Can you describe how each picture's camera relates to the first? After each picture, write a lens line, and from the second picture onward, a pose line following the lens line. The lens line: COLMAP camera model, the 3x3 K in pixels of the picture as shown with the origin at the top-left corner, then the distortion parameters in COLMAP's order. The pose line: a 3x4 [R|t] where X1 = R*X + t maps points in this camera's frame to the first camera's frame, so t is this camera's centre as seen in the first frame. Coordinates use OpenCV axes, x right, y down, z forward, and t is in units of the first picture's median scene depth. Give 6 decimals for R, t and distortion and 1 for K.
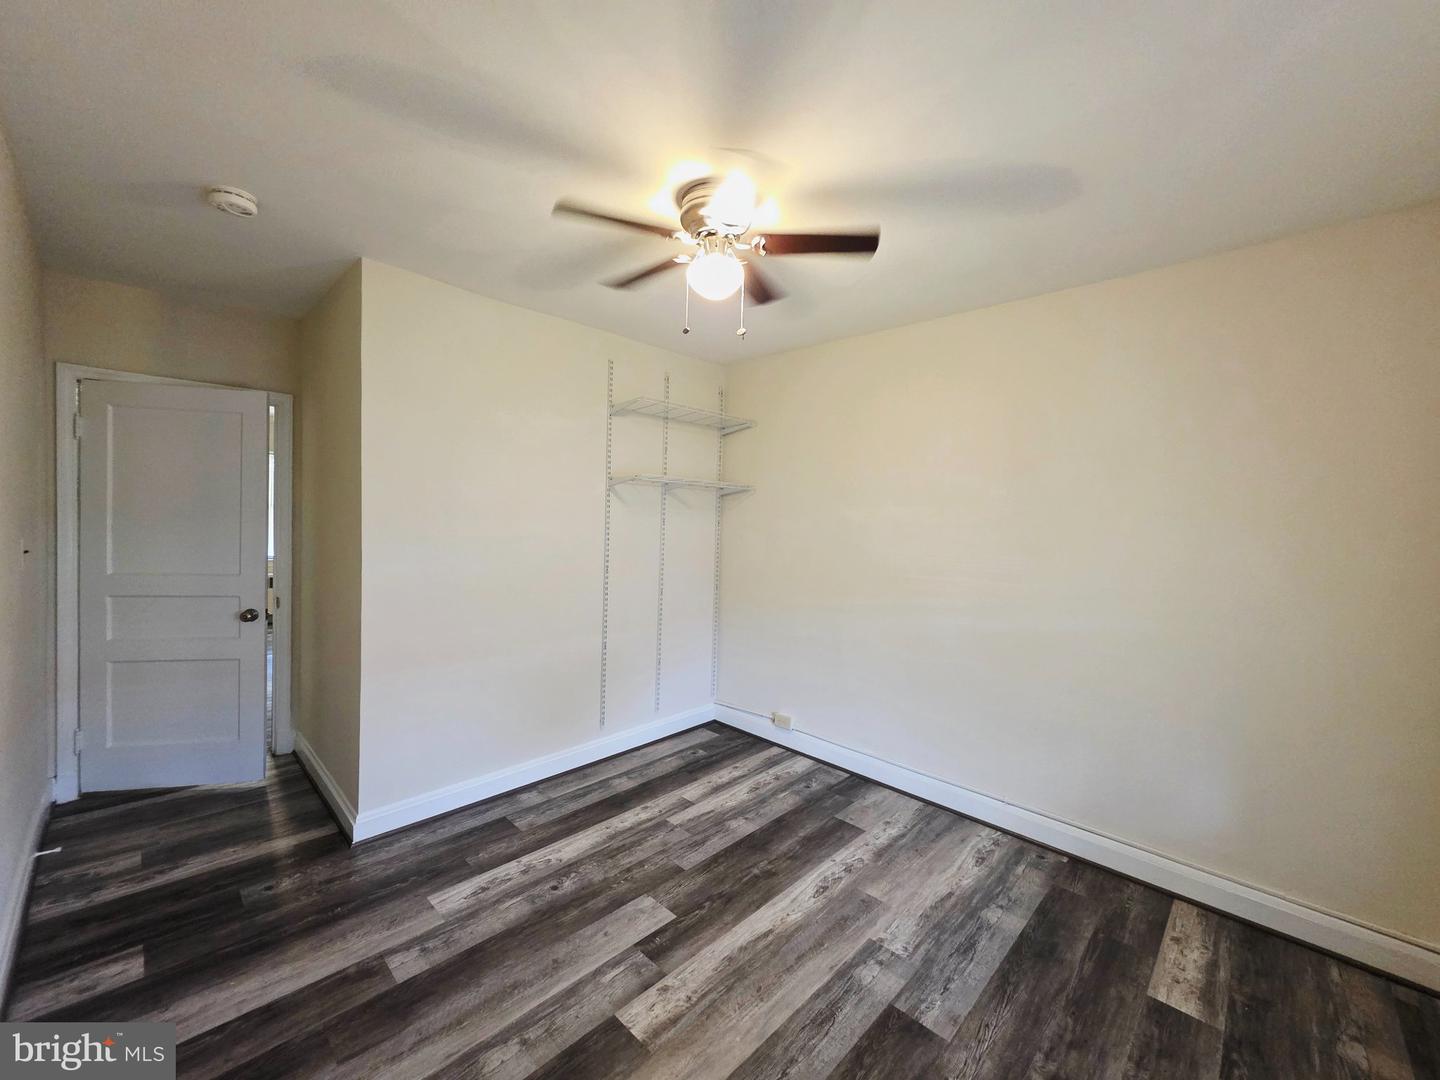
lens RADIAL K [[576.1, 0, 720.0], [0, 576.1, 540.0], [0, 0, 1]] dist [-0.000236, 0.000697]
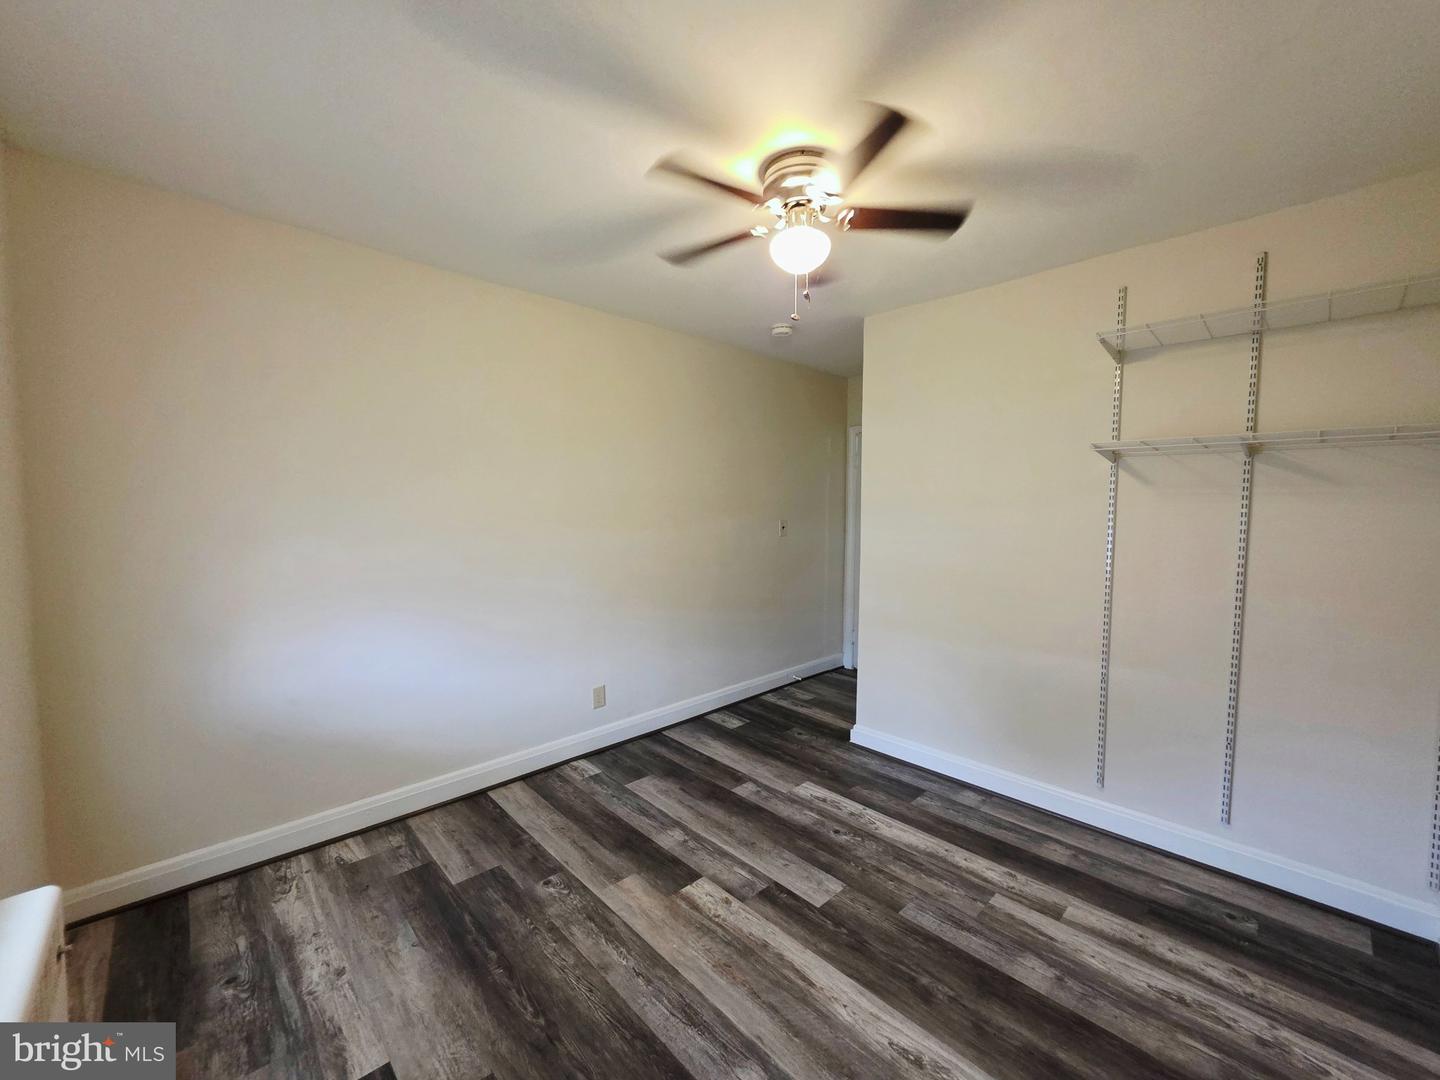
lens RADIAL K [[580.3, 0, 720.0], [0, 580.3, 540.0], [0, 0, 1]] dist [0.001281, 0.000407]
pose [[-0.041712, 0.035798, -0.998488, 0.849418], [-0.041581, 0.998430, 0.037533, -0.002586], [0.998264, 0.043084, -0.040158, 0.798795]]
